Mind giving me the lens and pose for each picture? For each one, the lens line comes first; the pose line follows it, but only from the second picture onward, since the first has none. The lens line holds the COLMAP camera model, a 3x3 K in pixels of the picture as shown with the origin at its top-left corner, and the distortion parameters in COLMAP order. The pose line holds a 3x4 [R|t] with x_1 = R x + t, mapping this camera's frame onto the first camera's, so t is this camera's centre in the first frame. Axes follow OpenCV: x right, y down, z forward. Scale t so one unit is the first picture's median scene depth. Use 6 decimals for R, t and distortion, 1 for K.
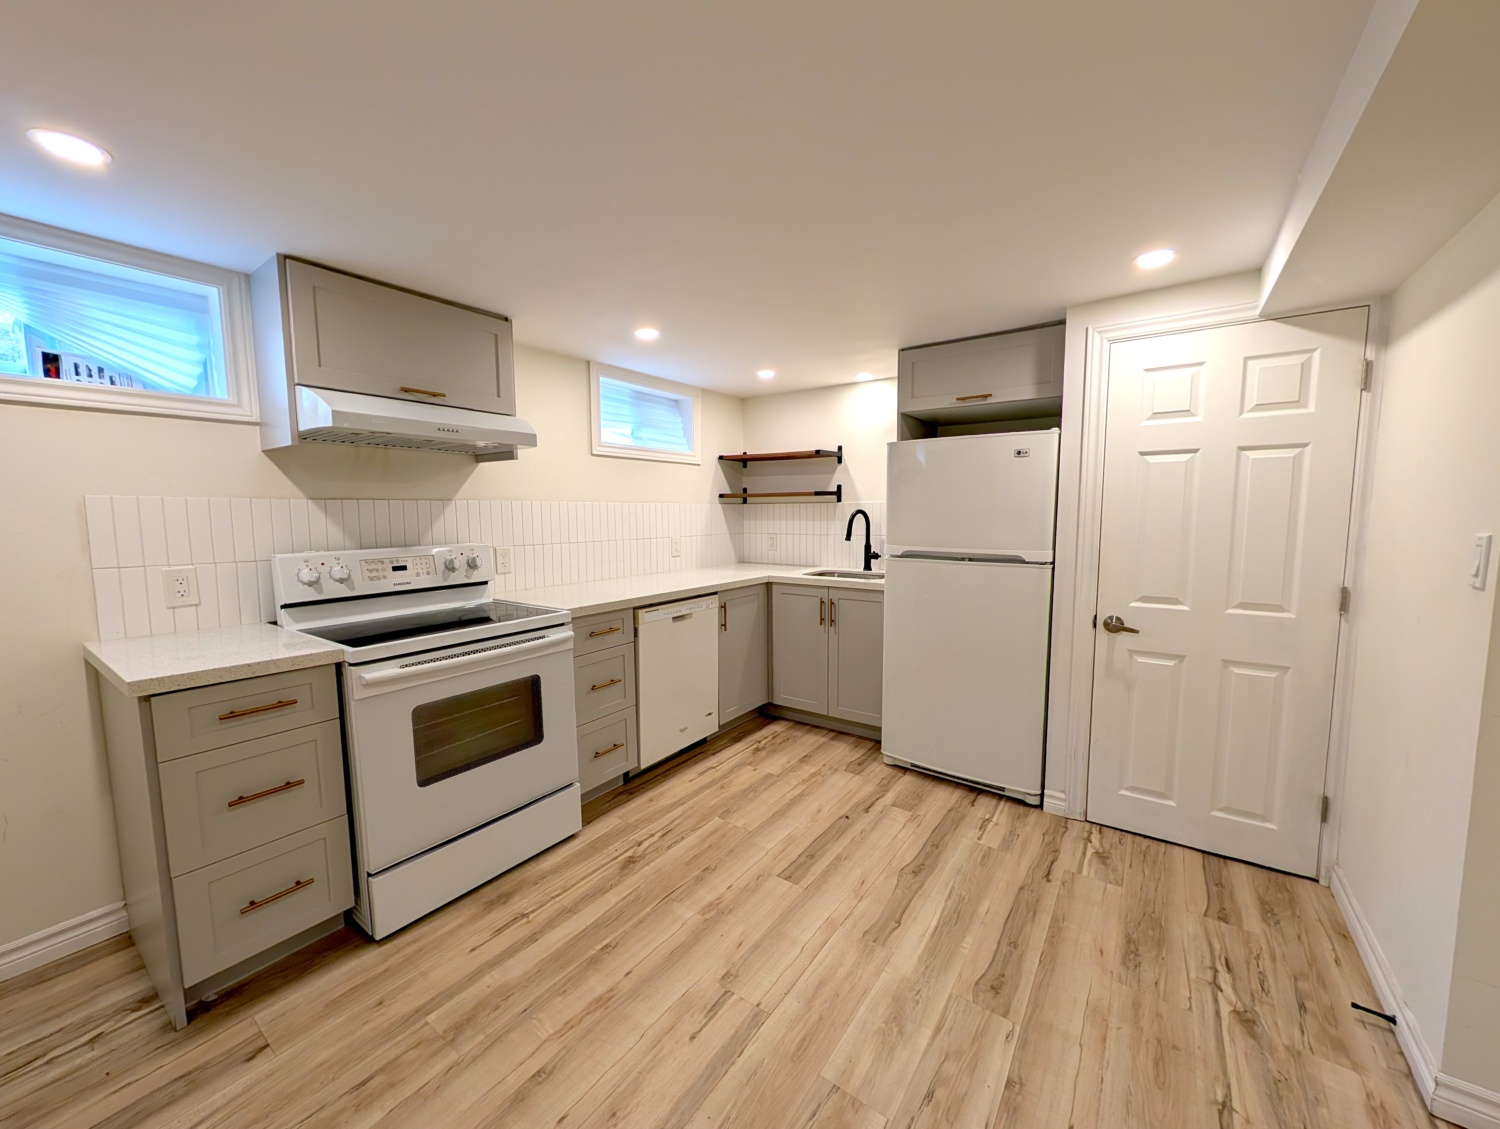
lens RADIAL K [[567.3, 0, 744.0], [0, 567.3, 580.6], [0, 0, 1]] dist [-0.000621, -0.000250]
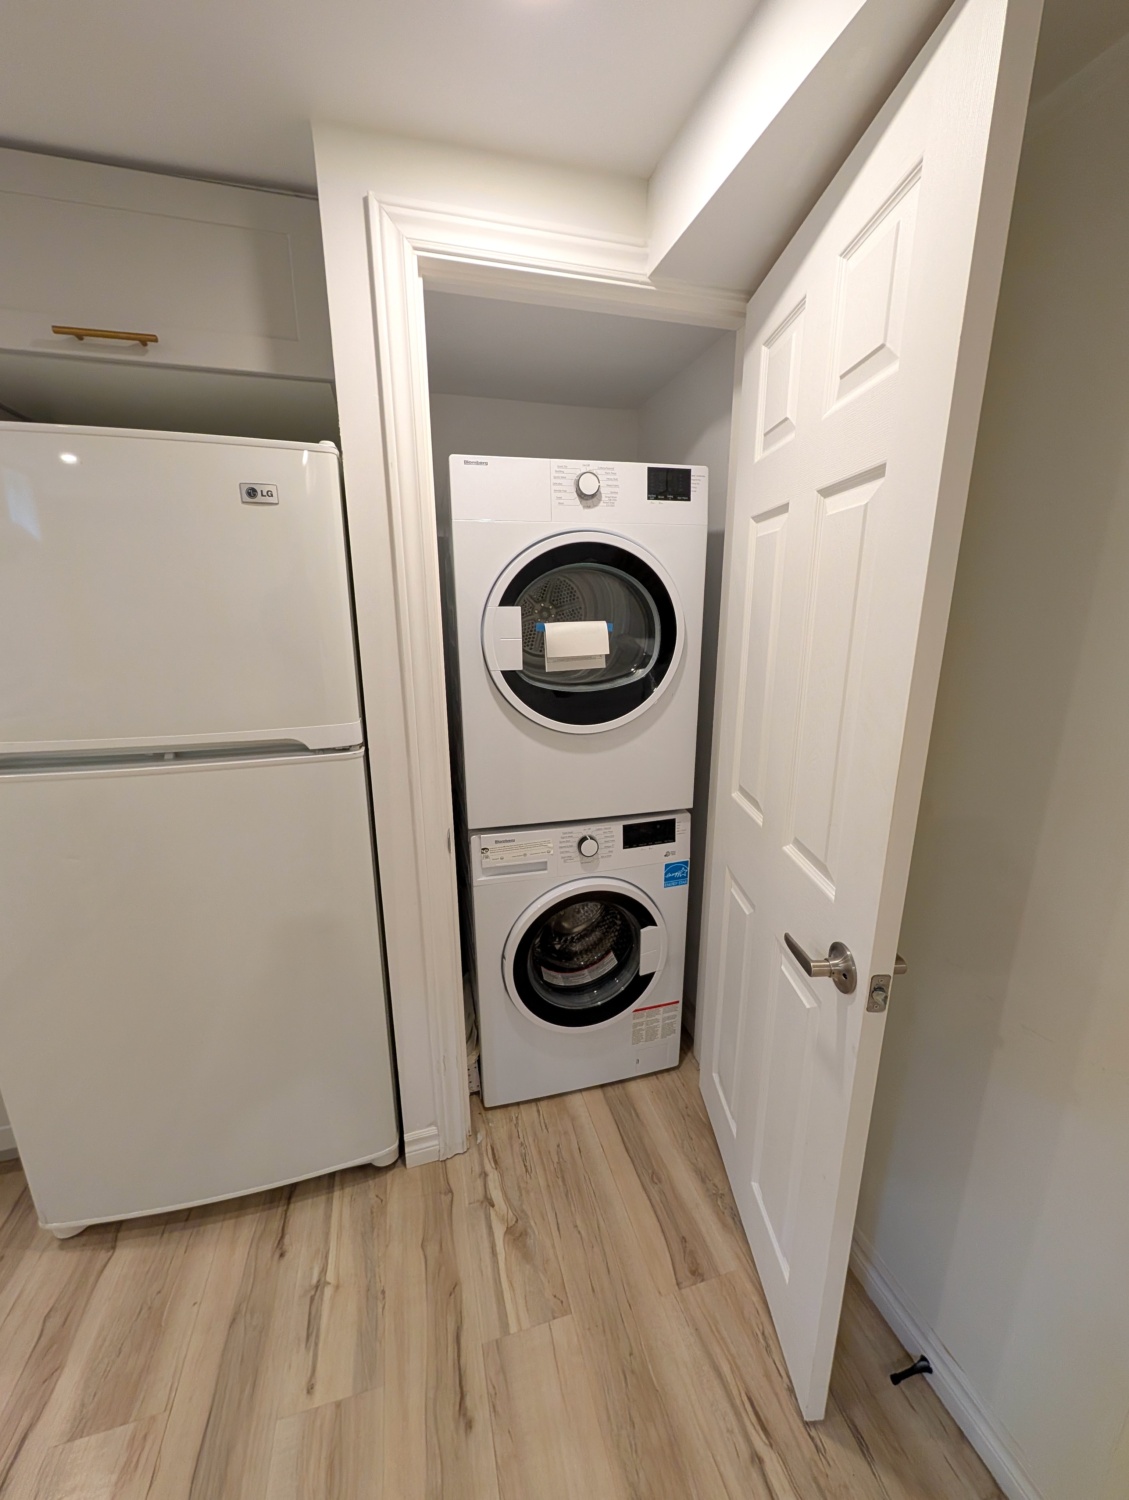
lens RADIAL K [[567.3, 0, 552.0], [0, 567.3, 737.8], [0, 0, 1]] dist [-0.000621, -0.000250]
pose [[0.623483, -0.172475, 0.762576, 0.274526], [0.097004, 0.984892, 0.143447, -0.088537], [-0.775796, -0.015464, 0.630794, 0.565777]]
